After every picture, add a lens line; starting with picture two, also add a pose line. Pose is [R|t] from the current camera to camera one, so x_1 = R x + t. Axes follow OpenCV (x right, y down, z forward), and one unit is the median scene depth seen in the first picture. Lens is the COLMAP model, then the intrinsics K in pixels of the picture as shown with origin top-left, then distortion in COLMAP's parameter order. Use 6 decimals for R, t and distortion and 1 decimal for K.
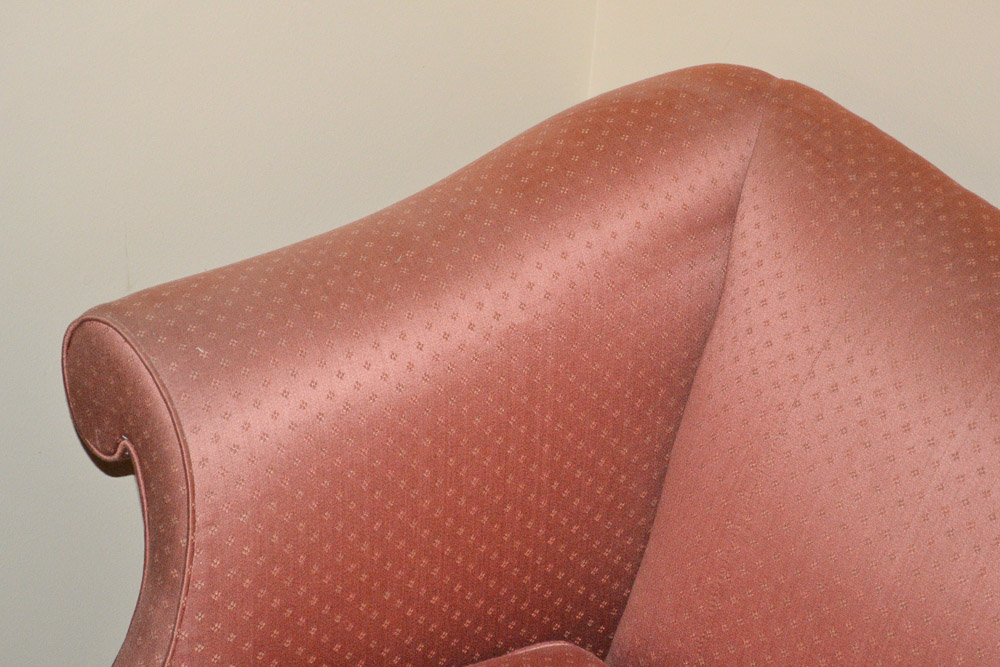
lens RADIAL K [[2242.9, 0, 500.1], [0, 2242.9, 333.3], [0, 0, 1]] dist [0.014986, 0.000000]
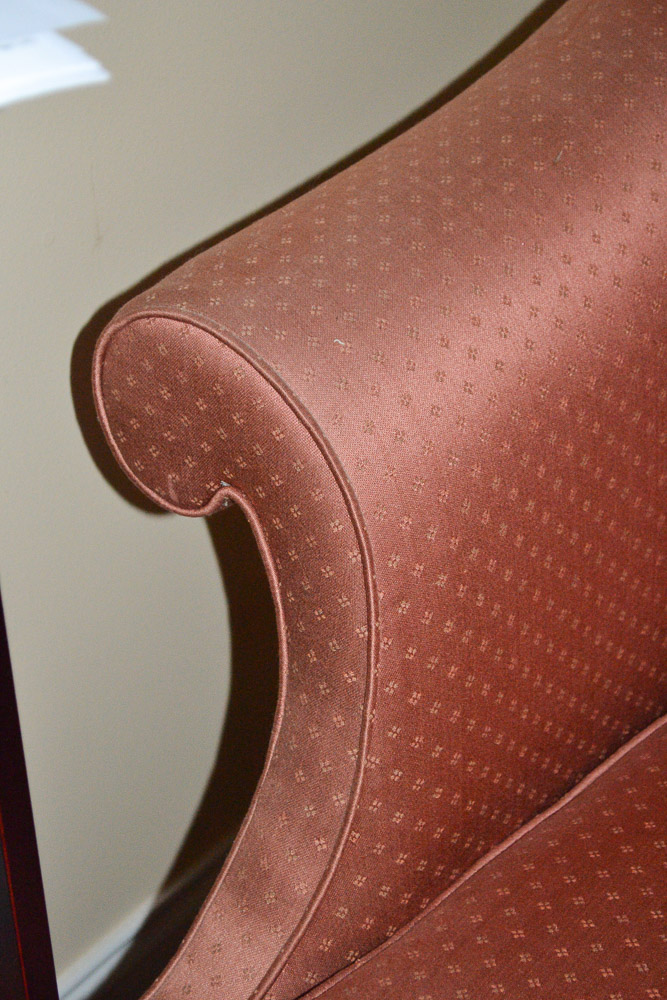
lens RADIAL K [[2346.8, 0, 333.4], [0, 2346.8, 500.2], [0, 0, 1]] dist [0.056733, 0.000000]
pose [[0.980737, -0.151961, 0.122731, -0.227212], [0.129559, 0.976276, 0.173491, -0.067301], [-0.146183, -0.154248, 0.977158, 0.318803]]
